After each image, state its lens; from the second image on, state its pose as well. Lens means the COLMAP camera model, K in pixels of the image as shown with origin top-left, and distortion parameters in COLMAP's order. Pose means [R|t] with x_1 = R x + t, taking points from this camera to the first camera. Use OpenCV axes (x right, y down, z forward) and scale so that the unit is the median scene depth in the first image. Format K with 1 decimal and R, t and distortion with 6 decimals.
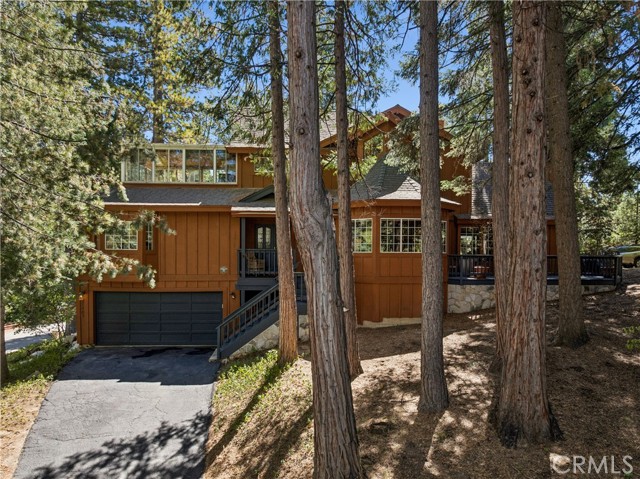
lens RADIAL K [[439.7, 0, 316.5], [0, 439.7, 273.1], [0, 0, 1]] dist [0.001638, 0.002702]
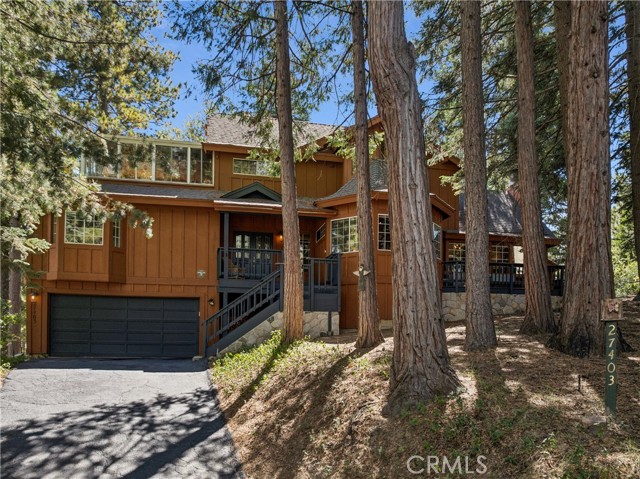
lens RADIAL K [[460.8, 0, 318.5], [0, 460.8, 335.1], [0, 0, 1]] dist [-0.029493, -0.003668]
pose [[0.991411, 0.011134, 0.130310, -0.161515], [-0.006365, 0.999297, -0.036958, 0.259715], [-0.130630, 0.035811, 0.990784, 0.076959]]
